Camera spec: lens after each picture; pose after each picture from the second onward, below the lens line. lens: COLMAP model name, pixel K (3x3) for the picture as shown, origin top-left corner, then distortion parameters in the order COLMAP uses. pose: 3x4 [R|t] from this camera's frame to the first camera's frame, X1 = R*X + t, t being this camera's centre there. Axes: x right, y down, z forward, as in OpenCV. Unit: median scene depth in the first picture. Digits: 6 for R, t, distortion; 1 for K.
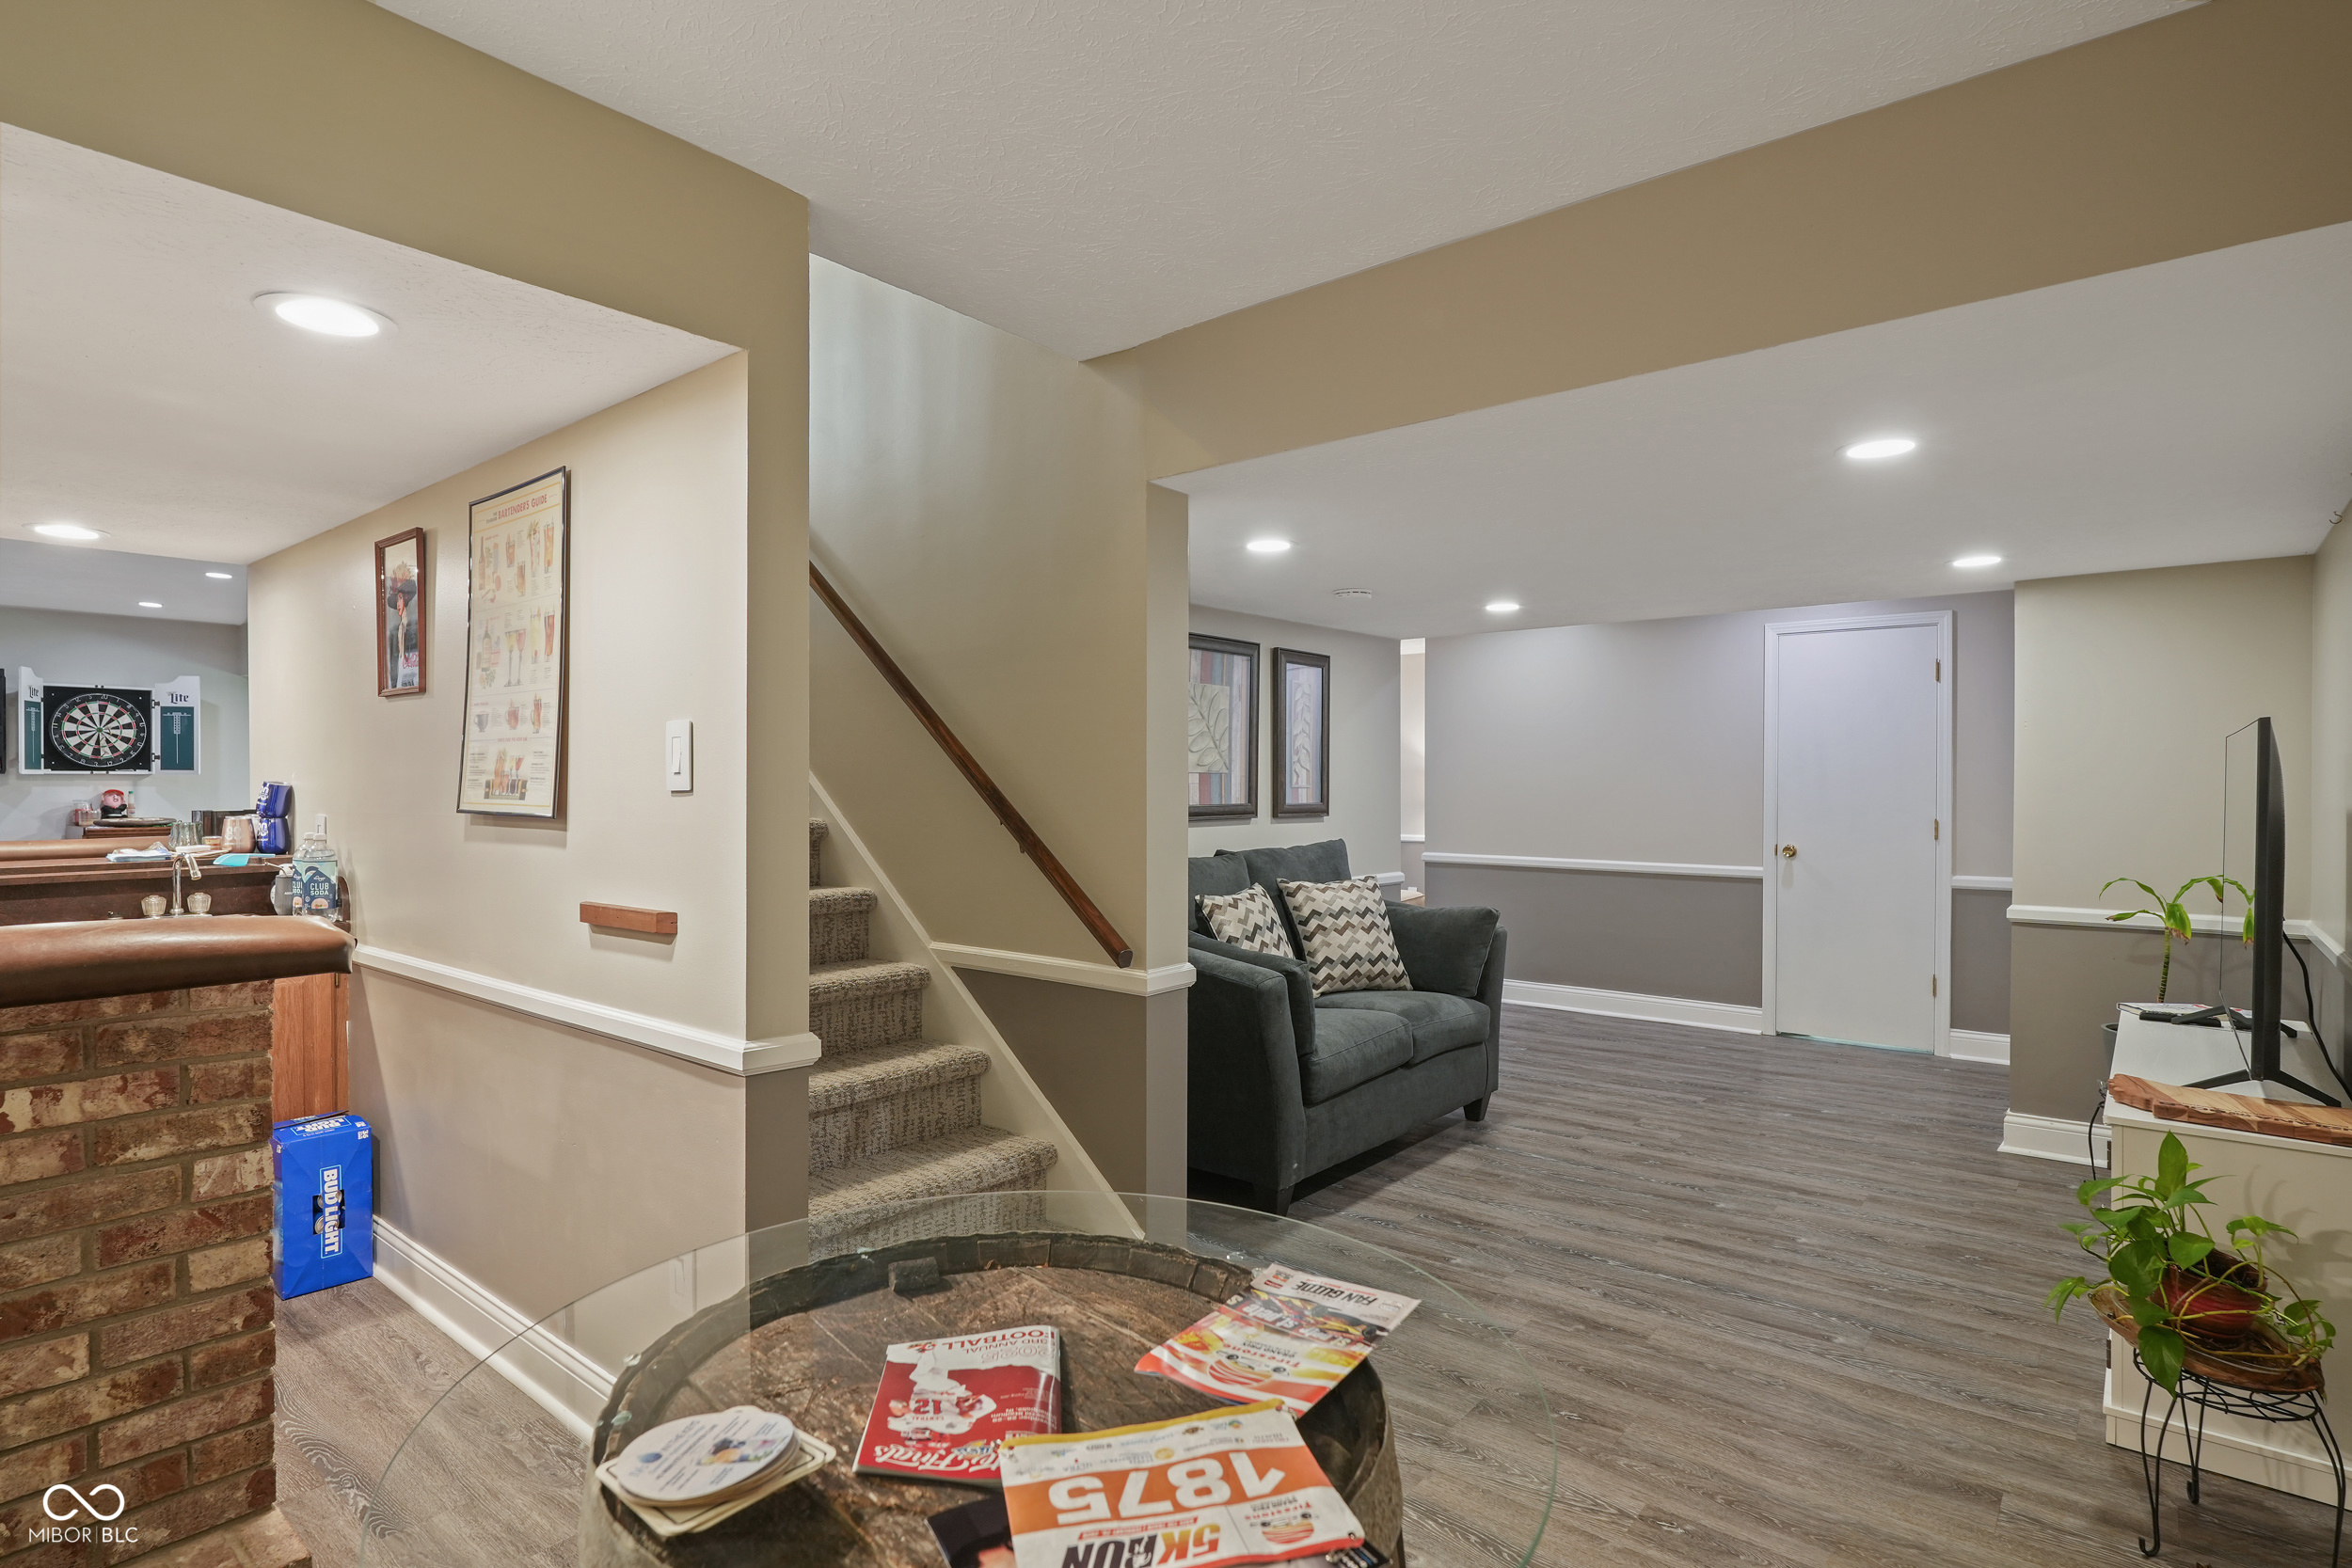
lens RADIAL K [[1188.6, 0, 1183.1], [0, 1188.6, 787.8], [0, 0, 1]] dist [0.001536, -0.000010]
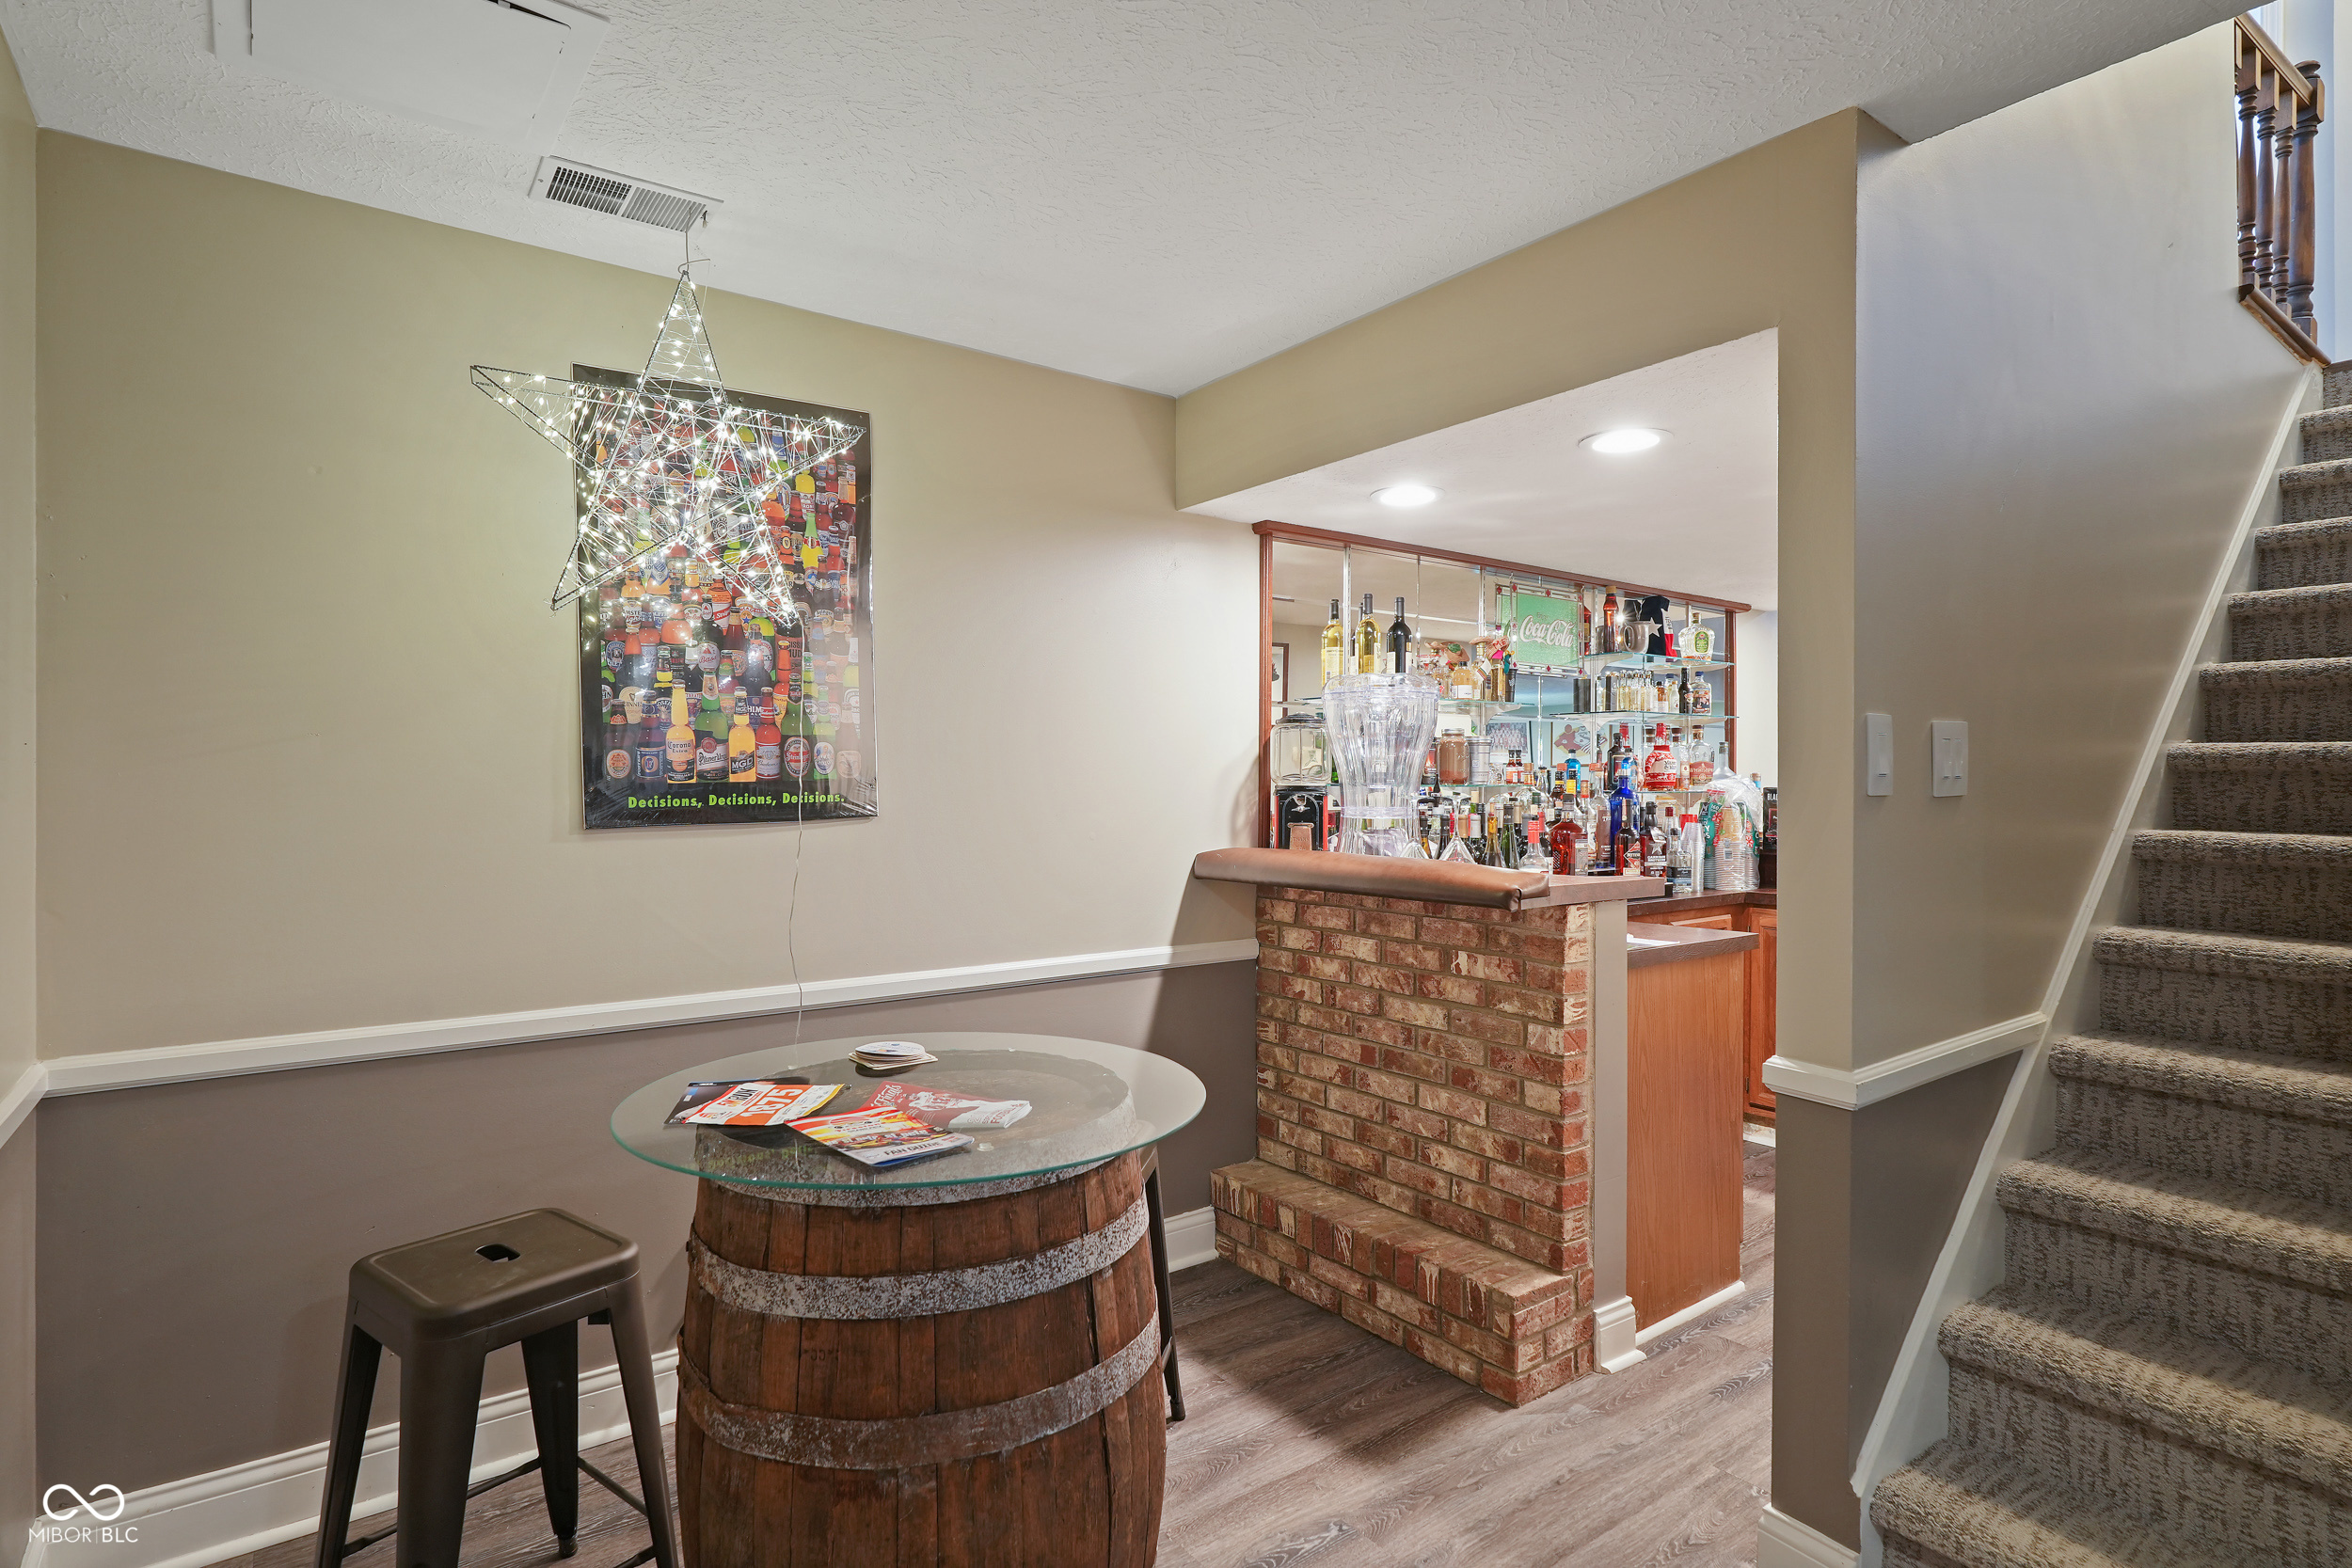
lens RADIAL K [[1188.6, 0, 1183.2], [0, 1188.6, 780.0], [0, 0, 1]] dist [0.001536, -0.000010]
pose [[-0.236907, 0.003063, -0.971528, 0.825337], [-0.002165, 0.999991, 0.003681, -0.012399], [0.971530, 0.002976, -0.236898, 0.953521]]
